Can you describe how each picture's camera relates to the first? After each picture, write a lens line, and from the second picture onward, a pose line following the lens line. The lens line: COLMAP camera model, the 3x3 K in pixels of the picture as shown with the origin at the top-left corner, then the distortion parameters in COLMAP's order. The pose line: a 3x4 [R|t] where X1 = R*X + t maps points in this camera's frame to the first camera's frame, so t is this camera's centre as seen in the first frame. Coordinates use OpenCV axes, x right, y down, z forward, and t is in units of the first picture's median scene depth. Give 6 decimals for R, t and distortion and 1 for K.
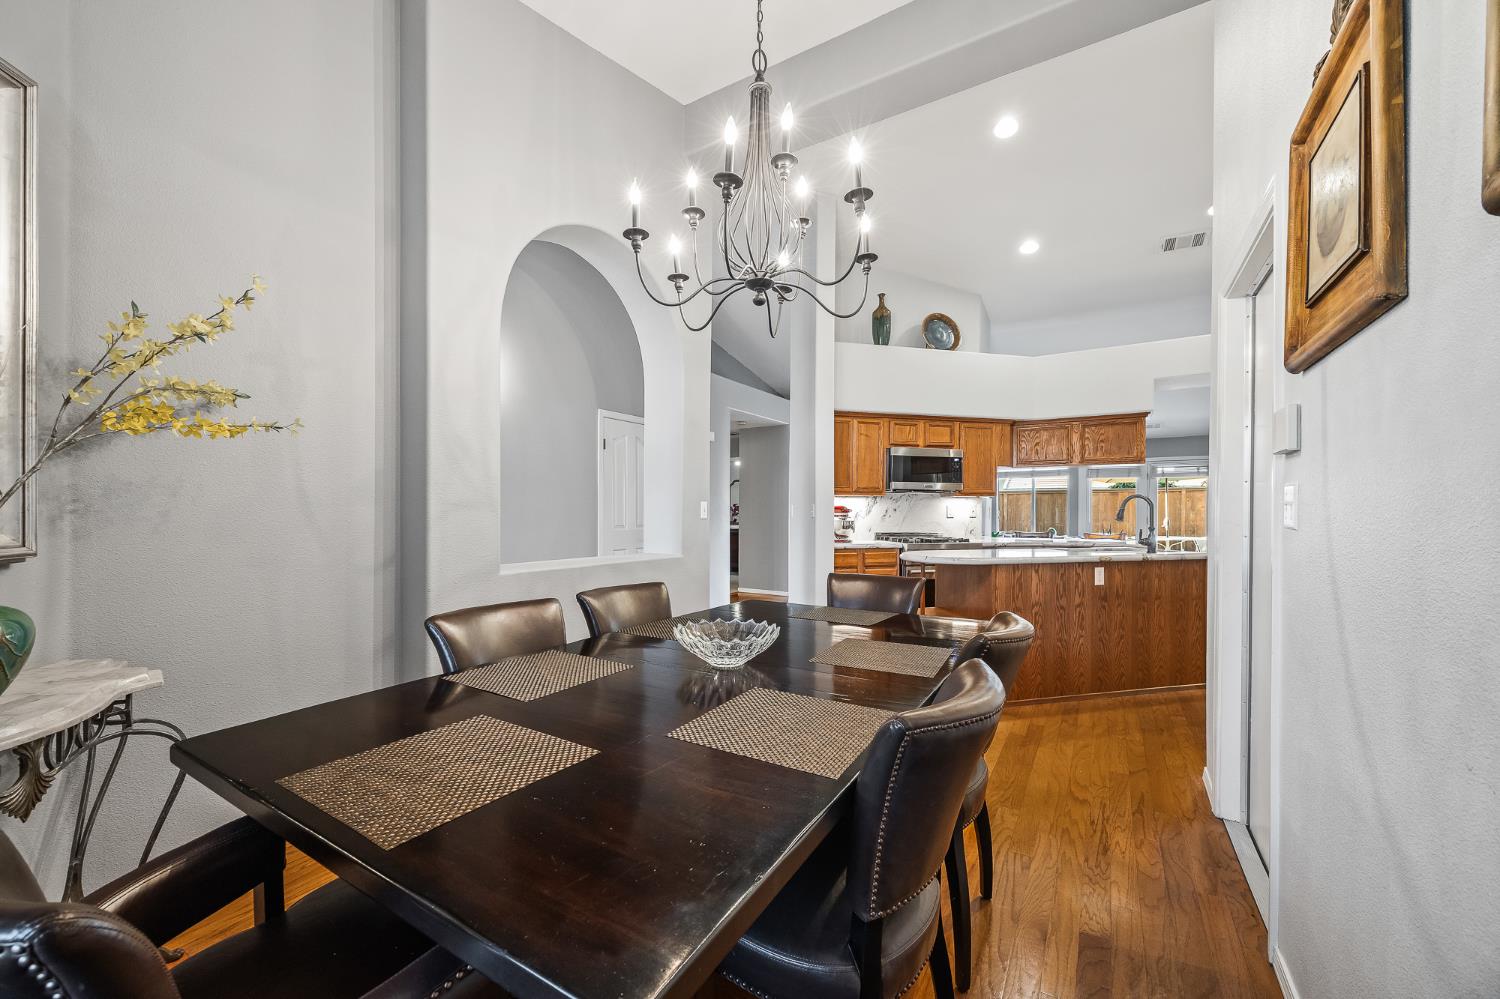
lens RADIAL K [[591.9, 0, 746.8], [0, 591.9, 513.2], [0, 0, 1]] dist [0.000539, -0.000063]
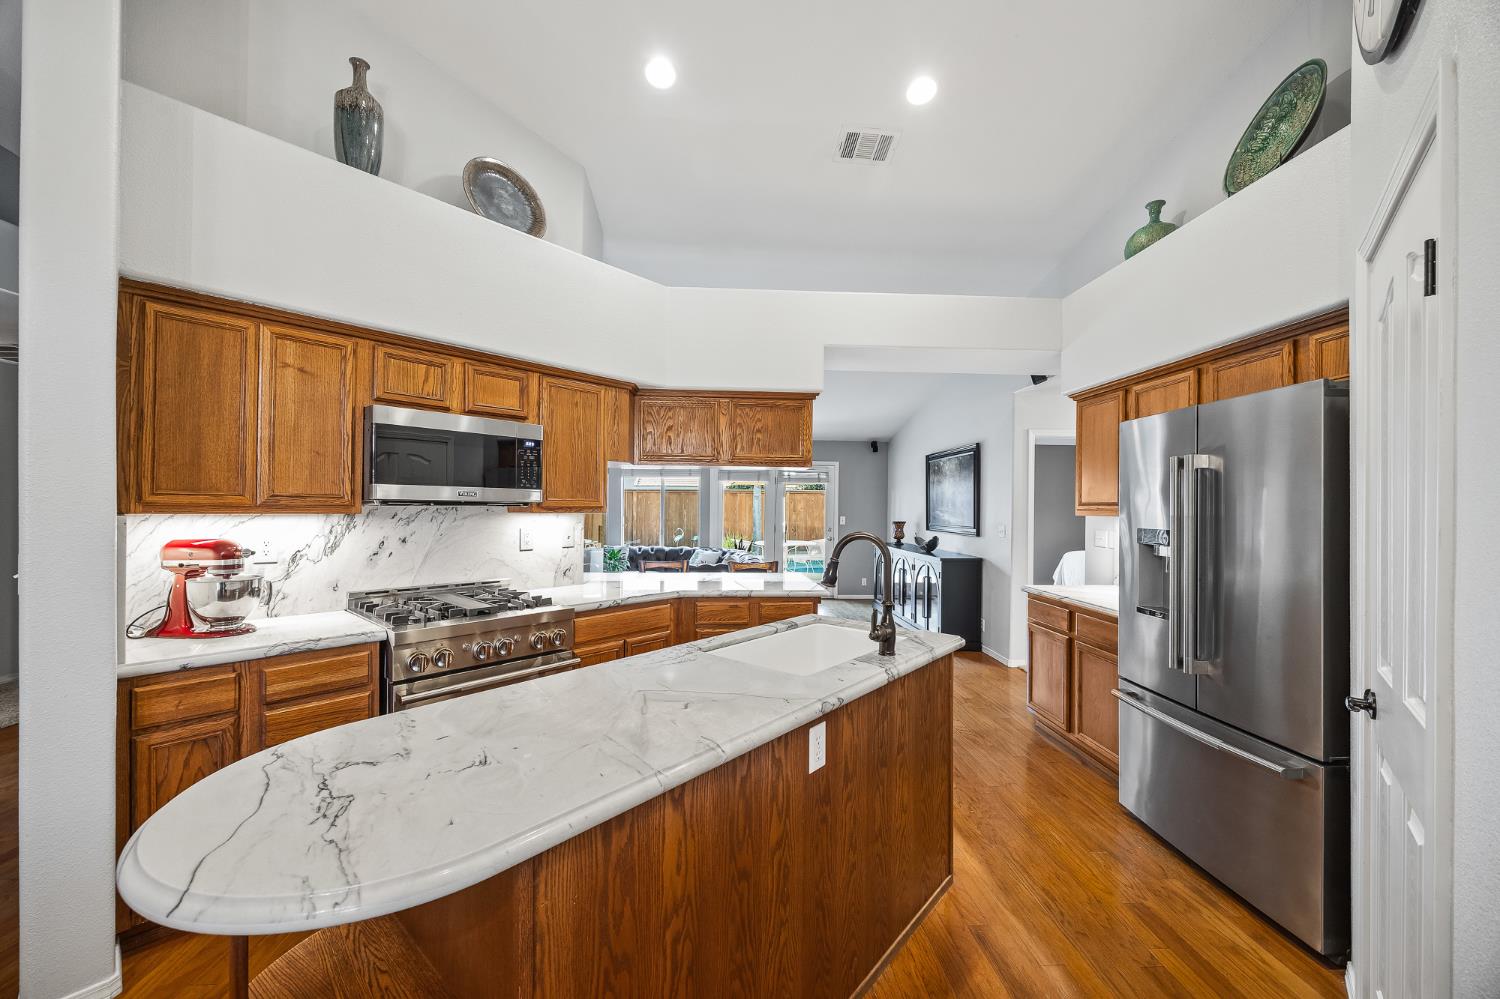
lens RADIAL K [[591.9, 0, 746.8], [0, 591.9, 513.2], [0, 0, 1]] dist [0.000539, -0.000063]
pose [[0.828781, 0.001084, 0.559573, 0.220367], [-0.008084, 0.999917, 0.010036, -0.036219], [-0.559515, -0.012842, 0.828720, 0.461680]]
